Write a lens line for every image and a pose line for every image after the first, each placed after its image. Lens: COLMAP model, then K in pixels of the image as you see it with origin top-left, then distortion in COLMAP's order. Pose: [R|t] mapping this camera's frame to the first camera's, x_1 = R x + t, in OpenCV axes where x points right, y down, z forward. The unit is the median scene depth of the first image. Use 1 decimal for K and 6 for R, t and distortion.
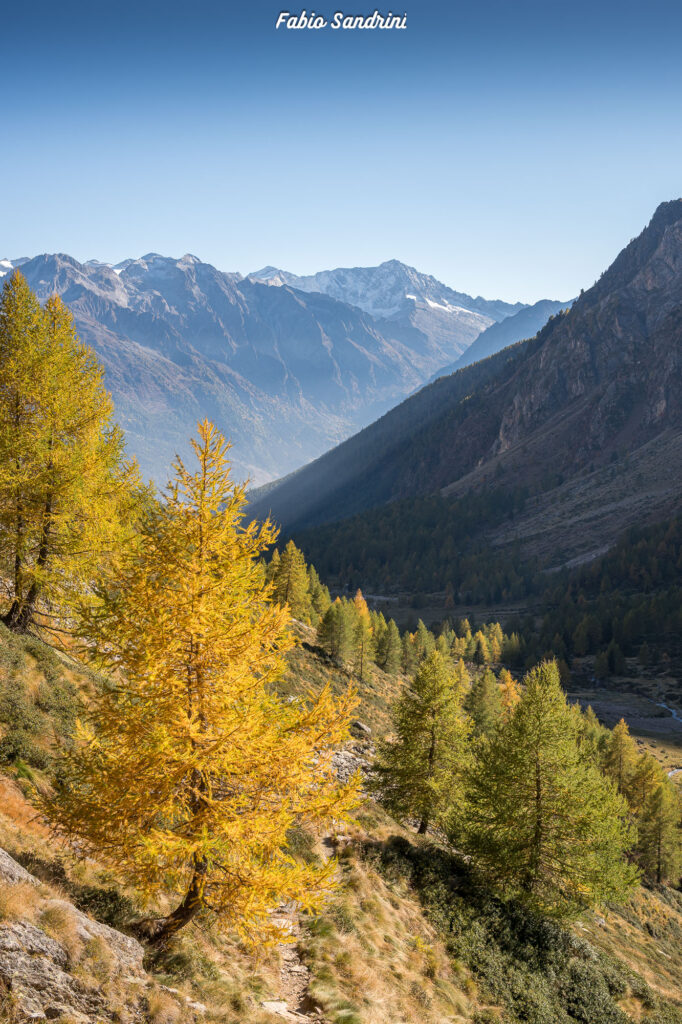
lens RADIAL K [[1165.7, 0, 341.0], [0, 1165.7, 512.0], [0, 0, 1]] dist [-0.010734, -0.002104]
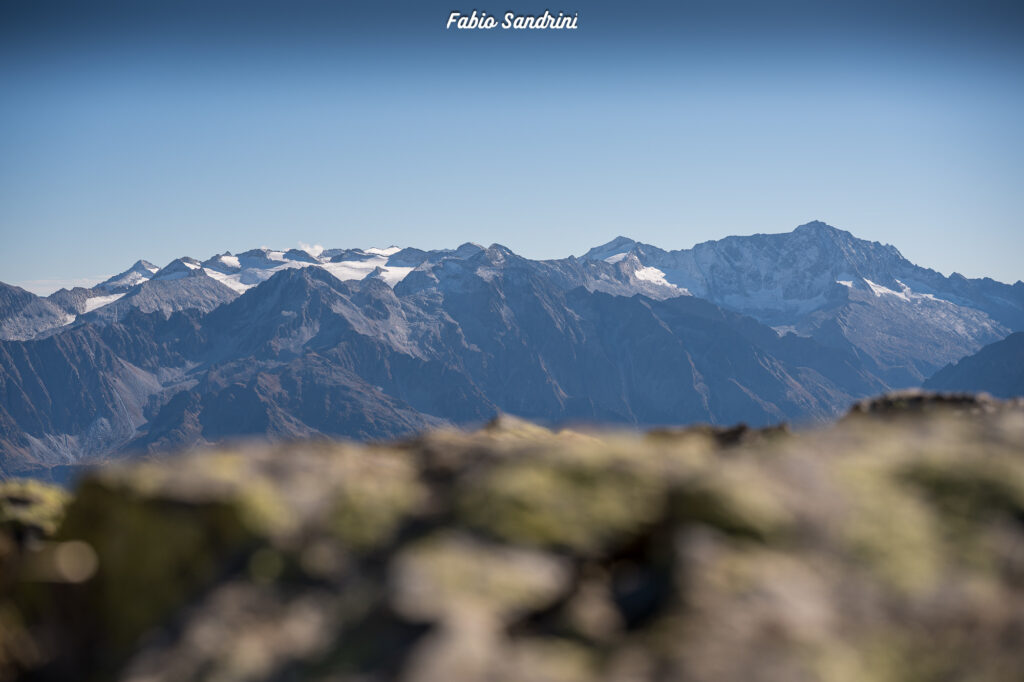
lens RADIAL K [[2059.4, 0, 512.0], [0, 2059.4, 341.0], [0, 0, 1]] dist [0.015277, 0.161032]
pose [[0.991701, -0.019944, -0.127006, 0.022780], [0.006626, 0.994510, -0.104433, -0.034941], [0.128391, 0.102725, 0.986389, -0.132785]]
